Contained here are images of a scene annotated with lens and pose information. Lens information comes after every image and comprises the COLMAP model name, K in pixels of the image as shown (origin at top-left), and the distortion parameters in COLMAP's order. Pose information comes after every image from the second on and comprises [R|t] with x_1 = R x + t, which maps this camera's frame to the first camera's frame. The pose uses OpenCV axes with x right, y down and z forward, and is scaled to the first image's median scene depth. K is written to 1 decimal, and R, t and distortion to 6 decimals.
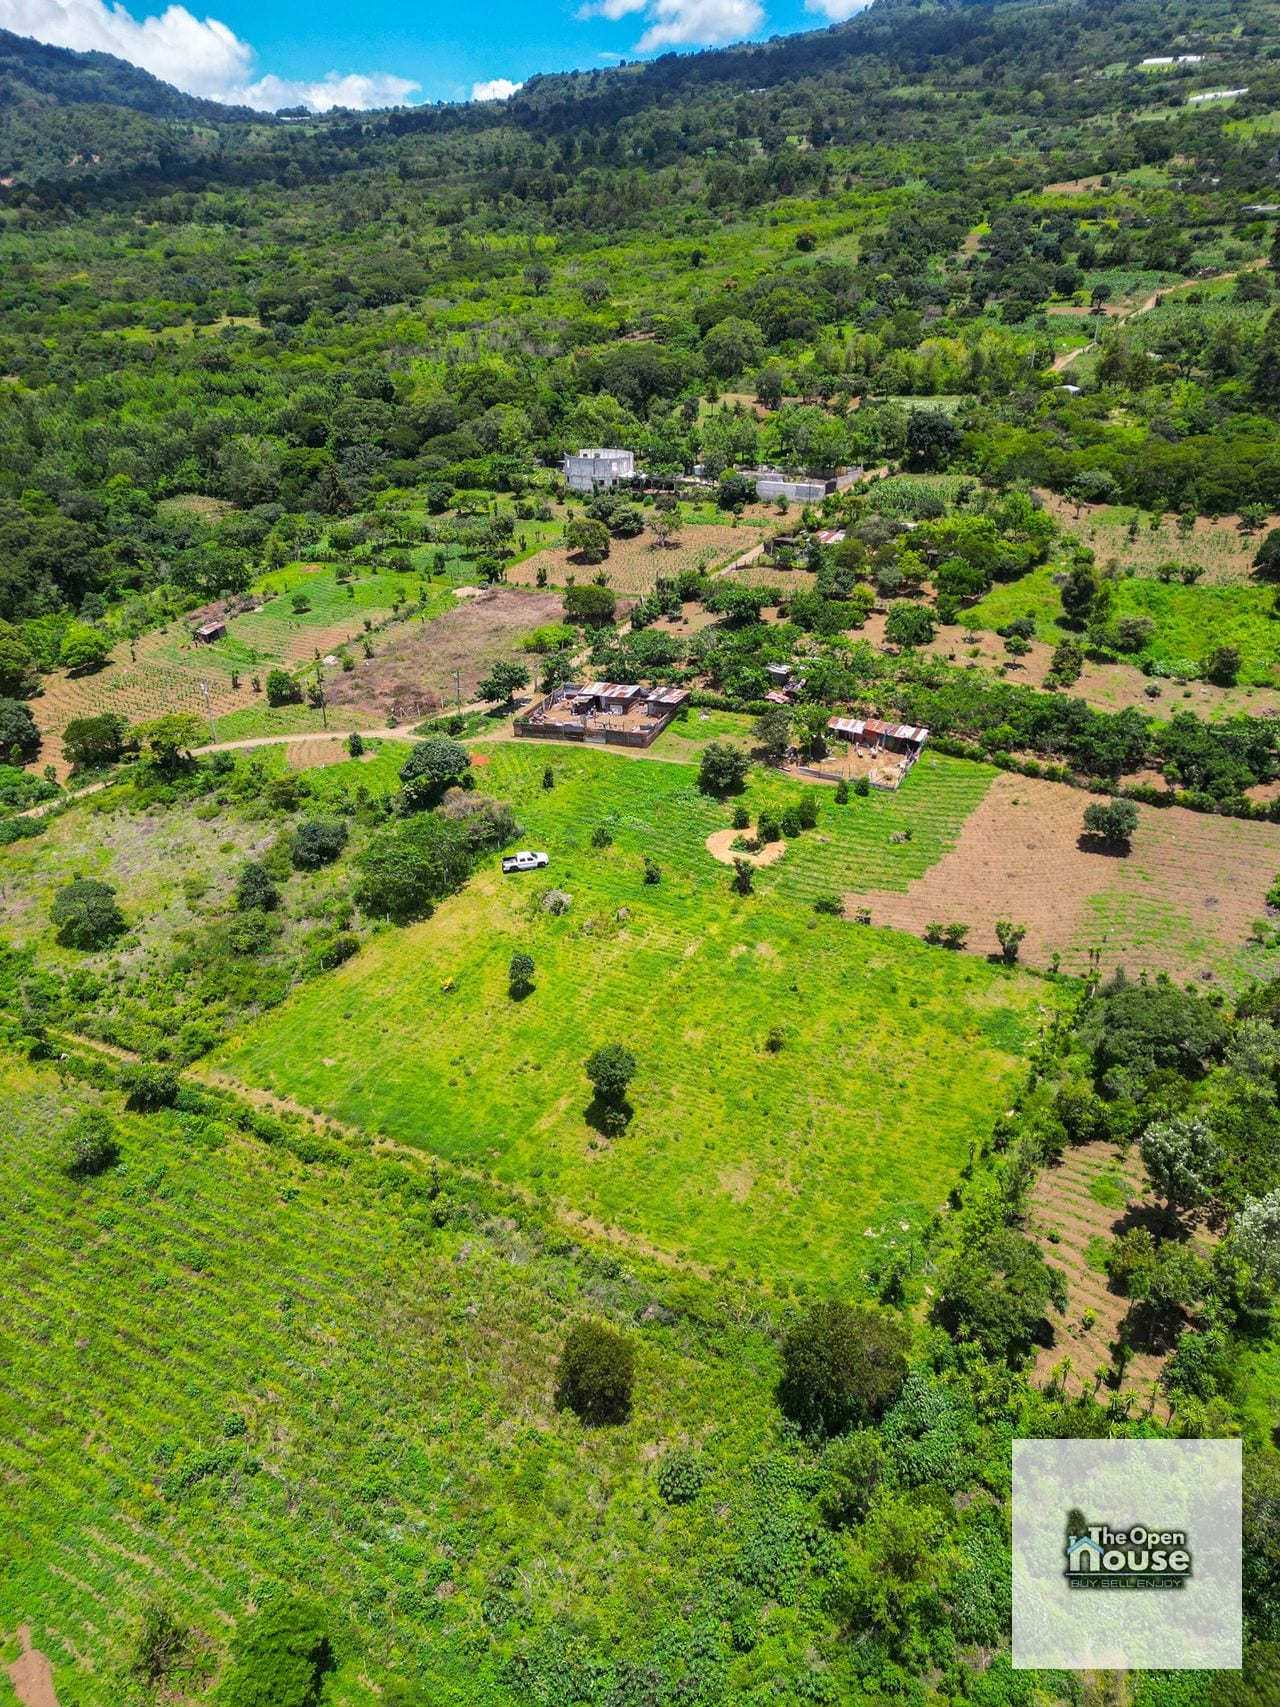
lens RADIAL K [[1191.5, 0, 636.8], [0, 1191.5, 853.7], [0, 0, 1]] dist [0.075068, -0.069006]
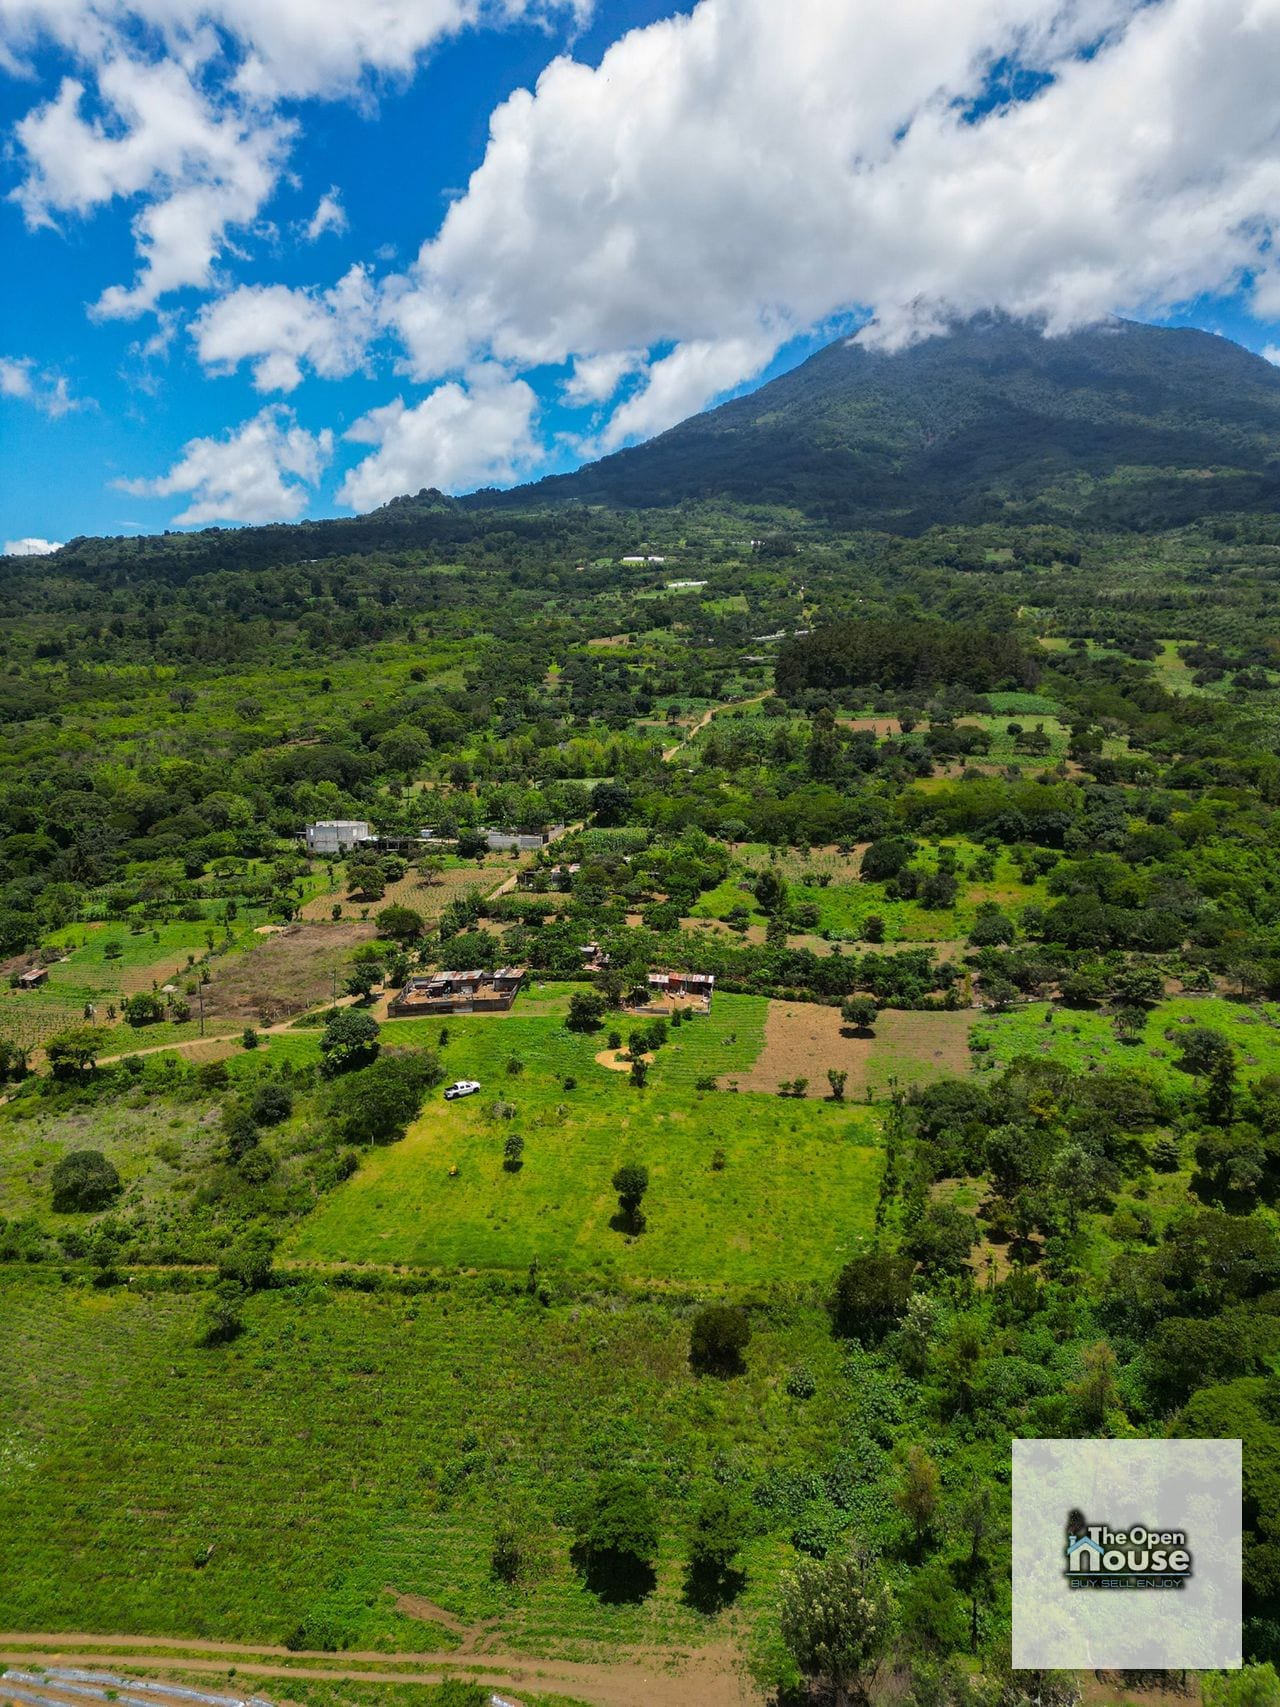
lens RADIAL K [[1191.5, 0, 644.7], [0, 1191.5, 857.9], [0, 0, 1]] dist [0.075068, -0.069006]
pose [[0.930472, -0.044133, 0.363695, -0.238299], [0.157500, 0.944487, -0.288337, 0.111382], [-0.330780, 0.325572, 0.885769, -0.166466]]
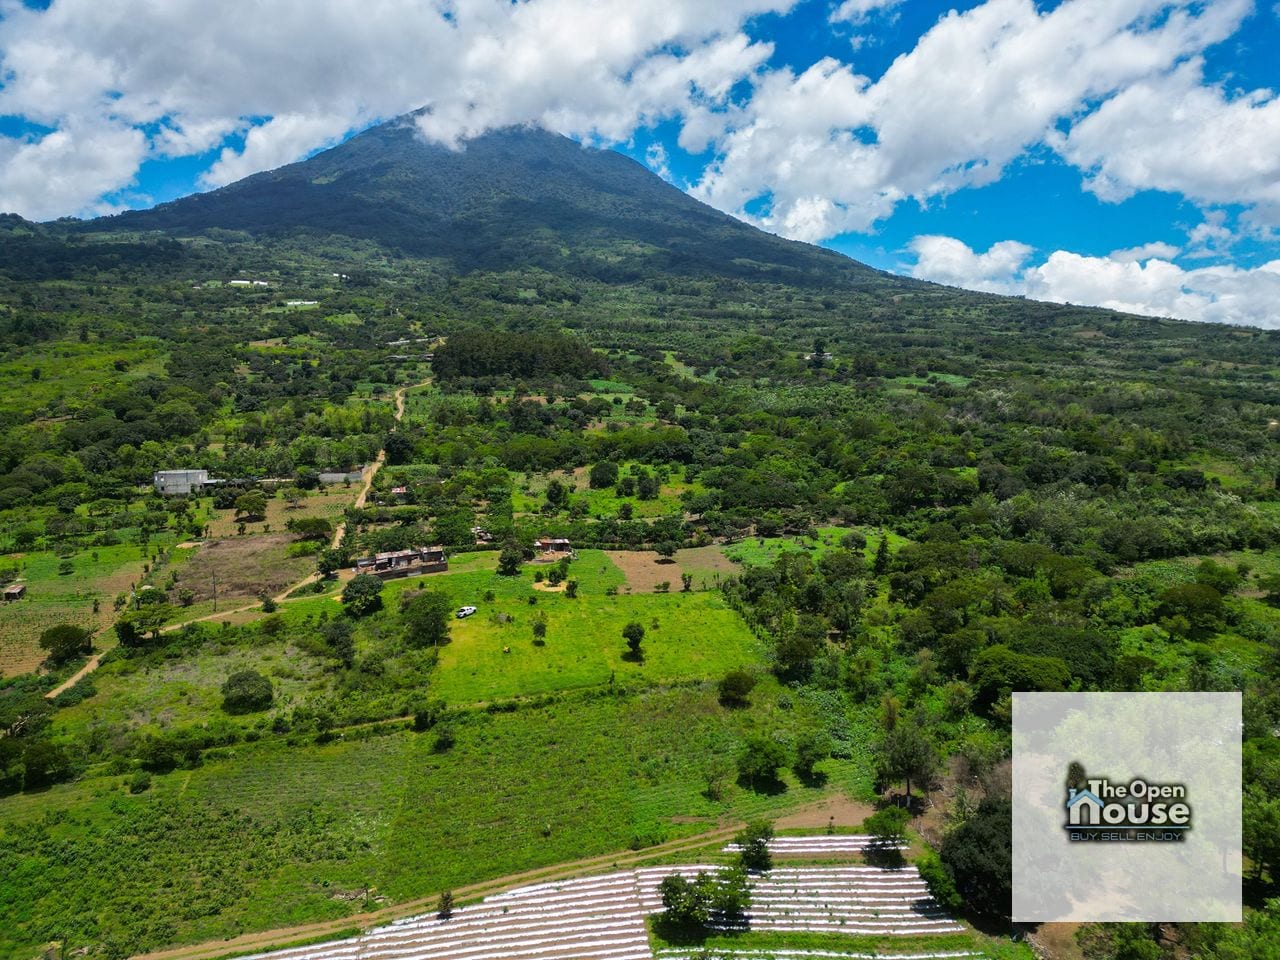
lens RADIAL K [[893.5, 0, 644.0], [0, 893.5, 481.2], [0, 0, 1]] dist [0.075068, -0.069006]
pose [[0.682437, -0.073504, 0.727239, -0.603840], [0.330067, 0.918706, -0.216877, 0.143009], [-0.652177, 0.388042, 0.651220, -0.120877]]
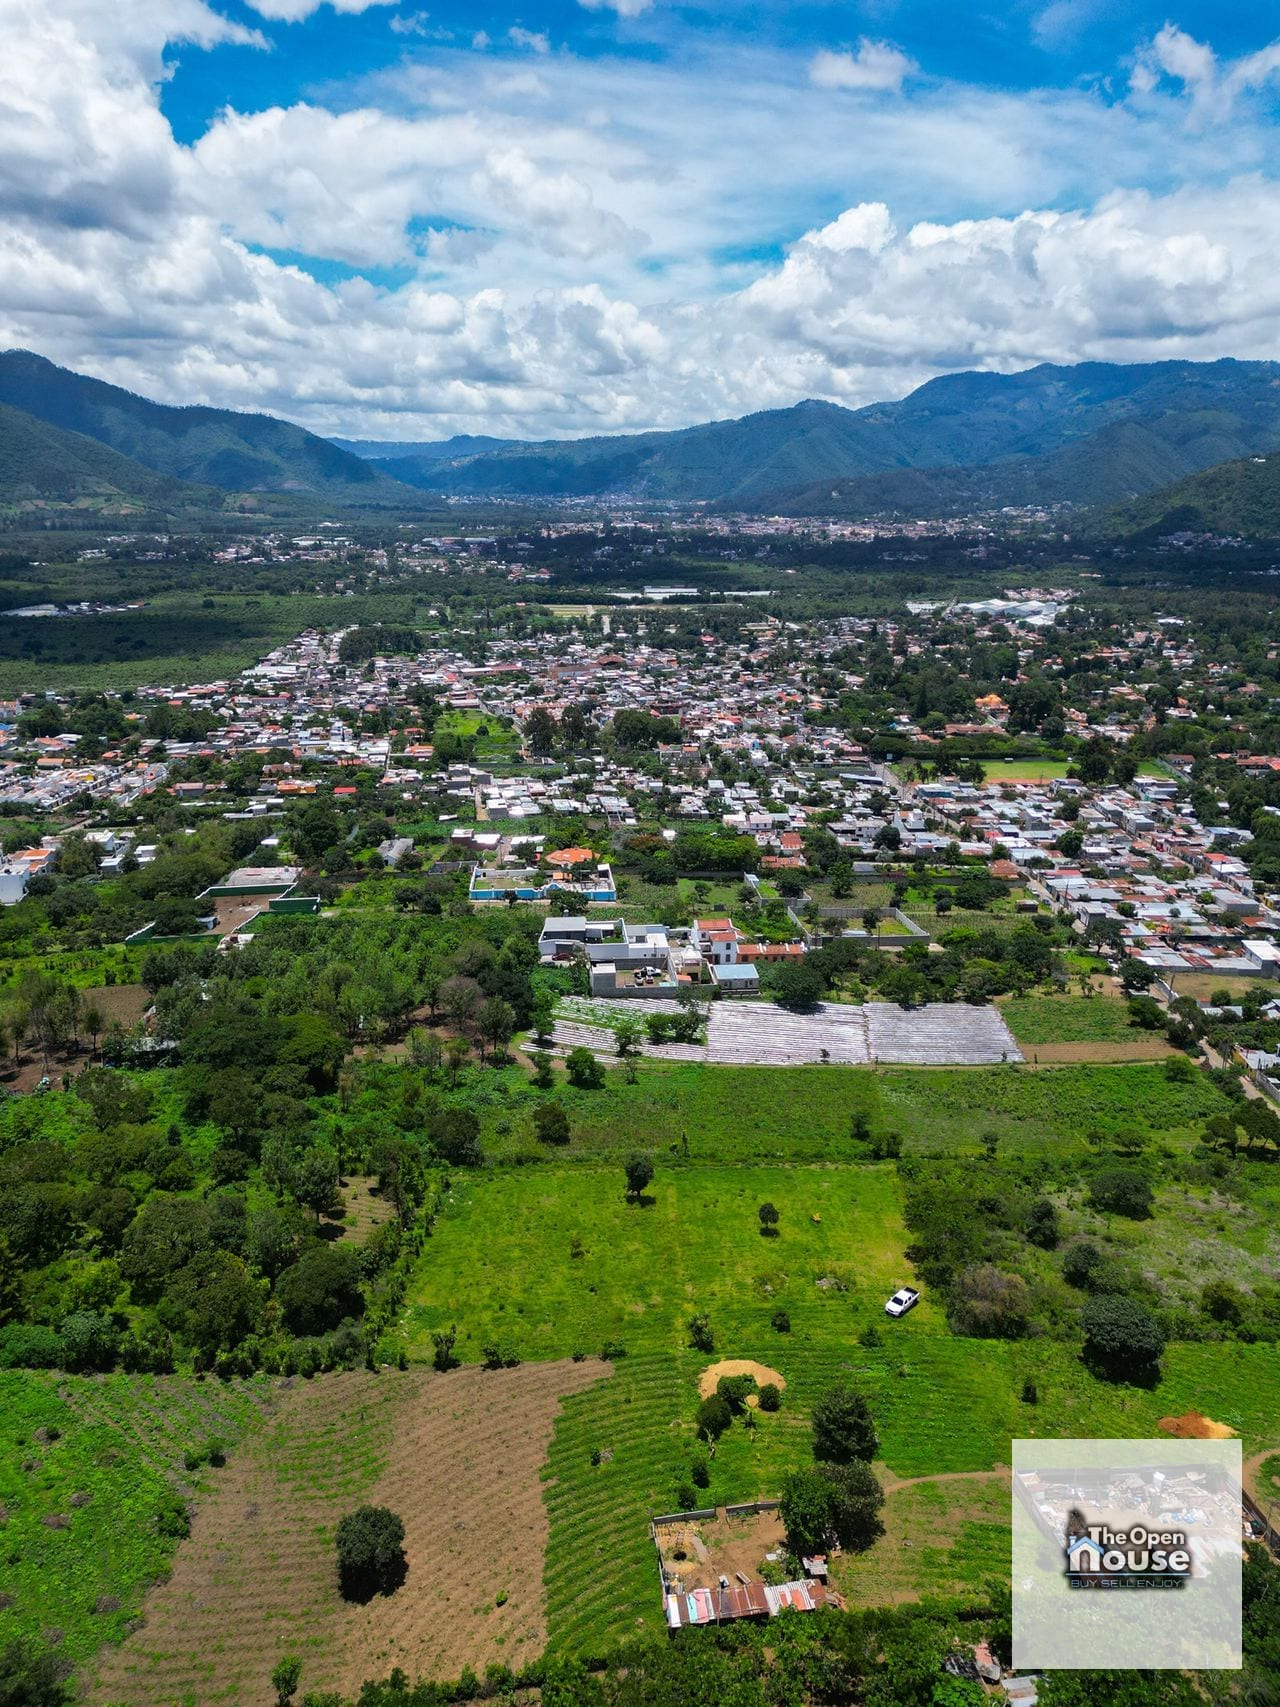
lens RADIAL K [[1191.5, 0, 640.3], [0, 1191.5, 865.5], [0, 0, 1]] dist [0.075068, -0.069006]
pose [[-0.827950, 0.165116, -0.535943, 0.388744], [-0.259136, 0.734885, 0.626732, -0.571393], [0.497340, 0.657785, -0.565661, 0.809714]]
